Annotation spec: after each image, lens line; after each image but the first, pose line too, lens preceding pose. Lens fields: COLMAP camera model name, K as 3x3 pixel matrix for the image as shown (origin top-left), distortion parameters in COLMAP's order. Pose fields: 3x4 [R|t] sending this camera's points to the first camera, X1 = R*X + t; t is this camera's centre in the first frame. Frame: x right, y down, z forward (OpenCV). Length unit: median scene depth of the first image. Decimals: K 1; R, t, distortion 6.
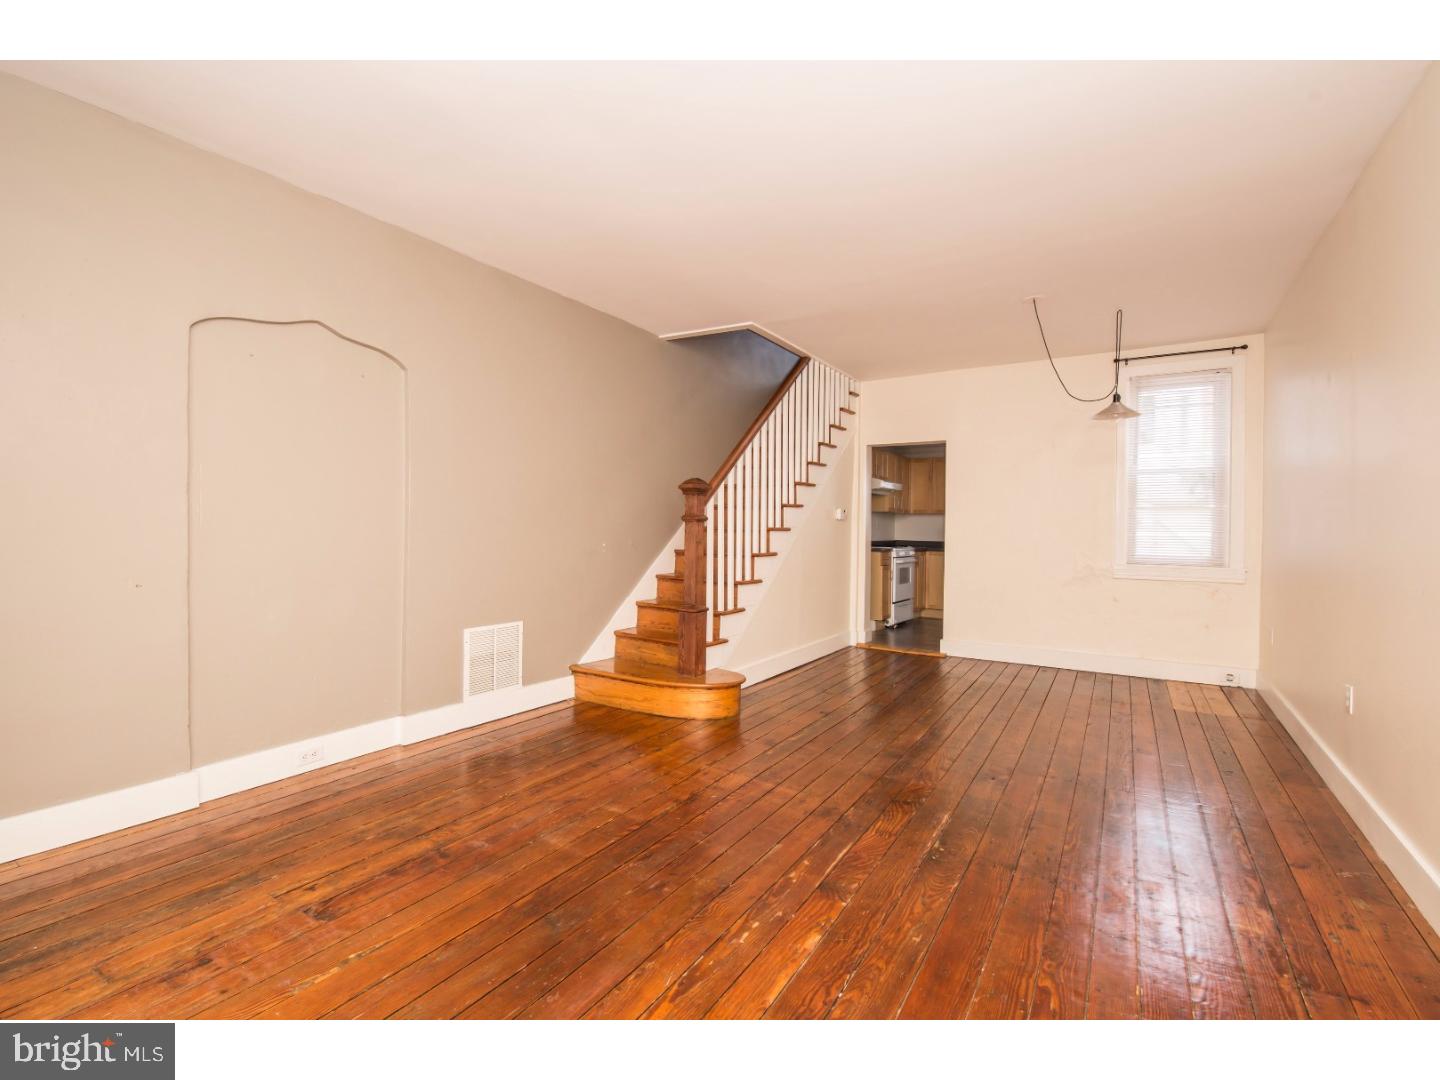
lens RADIAL K [[634.6, 0, 716.9], [0, 634.6, 540.3], [0, 0, 1]] dist [-0.000467, -0.009315]
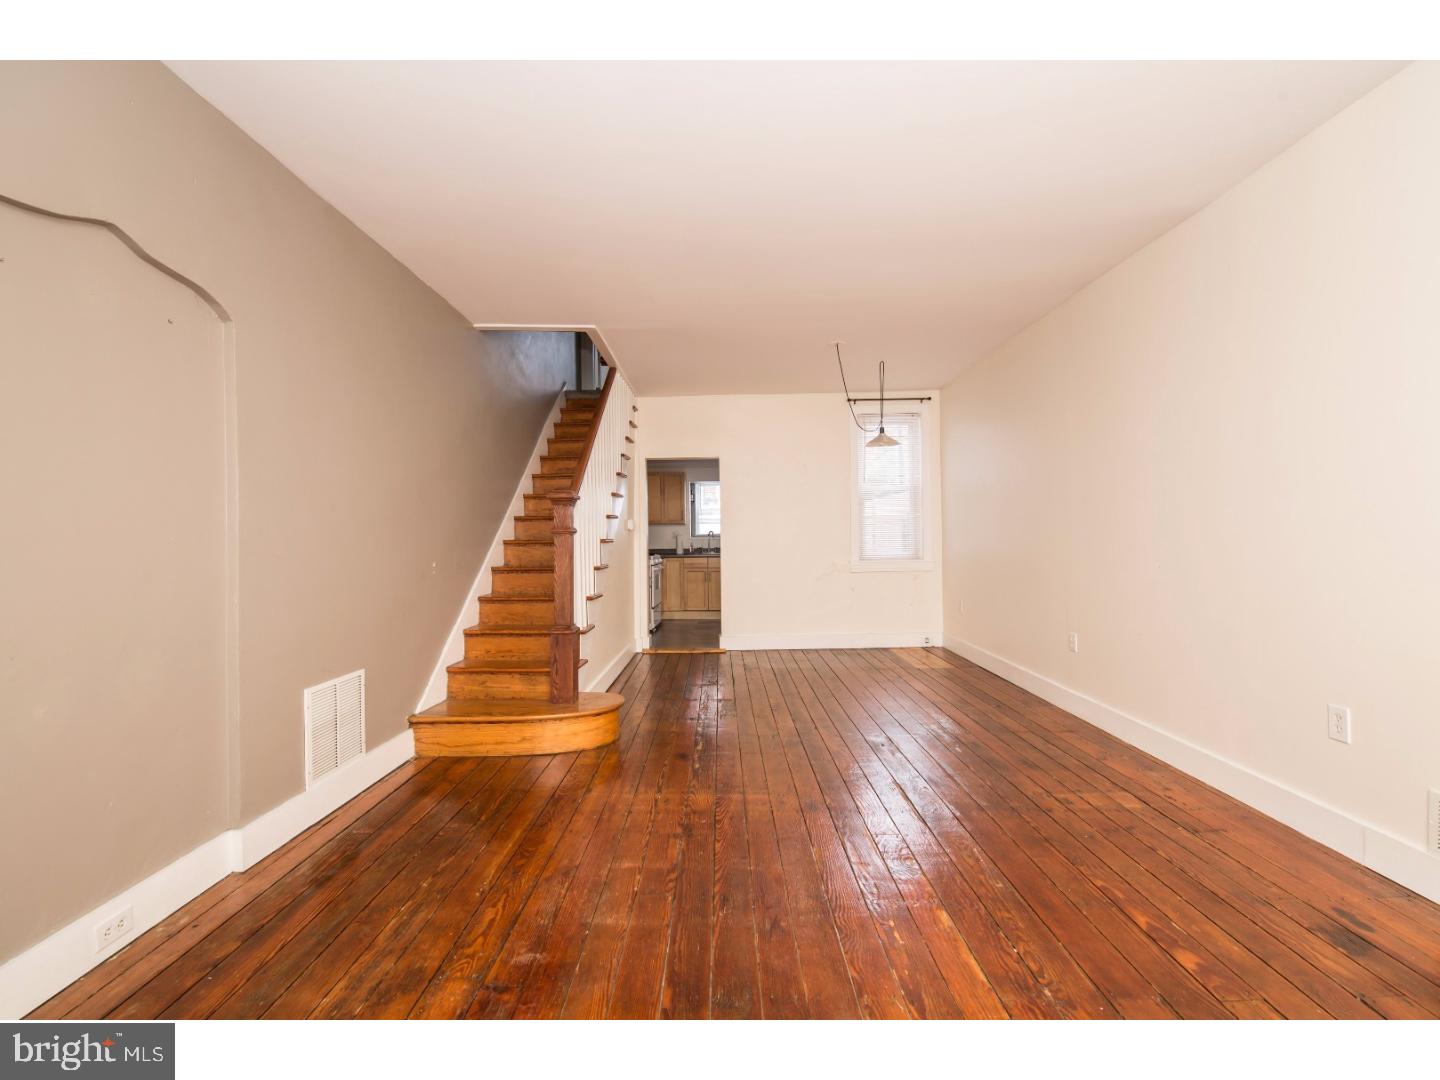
lens RADIAL K [[614.4, 0, 714.4], [0, 614.4, 540.3], [0, 0, 1]] dist [-0.000047, -0.009478]
pose [[0.850012, -0.027521, 0.526043, -0.350799], [0.035948, 0.999337, -0.005805, -0.009431], [-0.525535, 0.023844, 0.850438, 0.148307]]
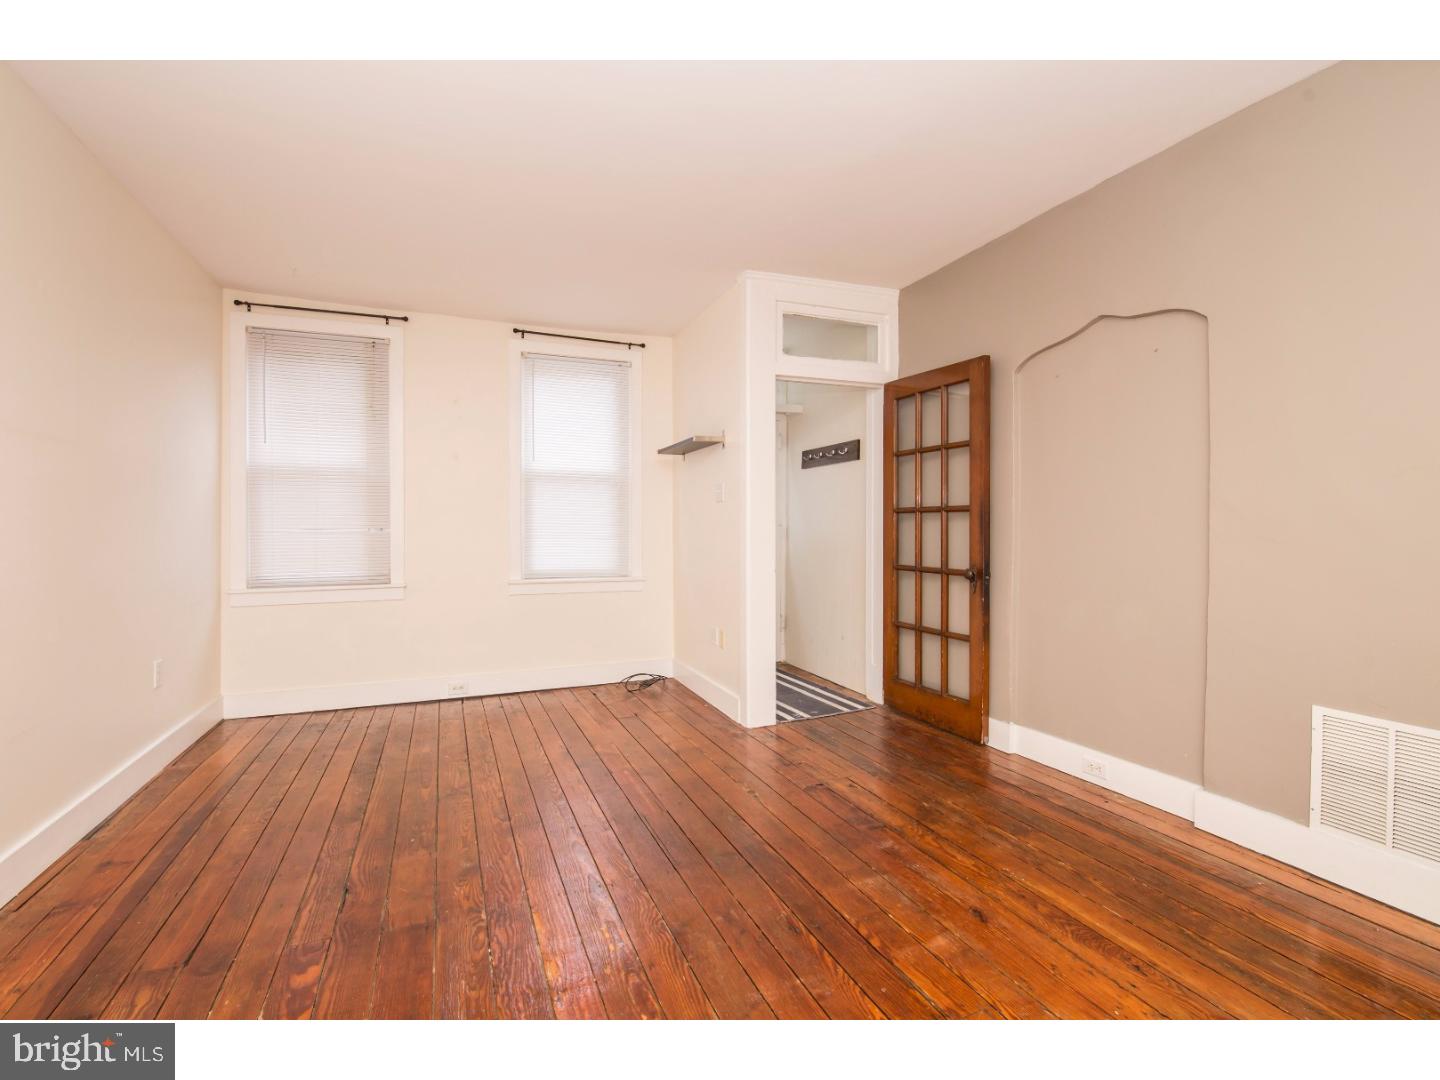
lens RADIAL K [[640.3, 0, 718.5], [0, 640.3, 539.8], [0, 0, 1]] dist [0.000648, -0.010317]
pose [[-0.562832, 0.003291, -0.826565, 0.385445], [-0.022090, 0.999575, 0.019021, -0.011889], [0.826276, 0.028964, -0.562520, 0.839493]]
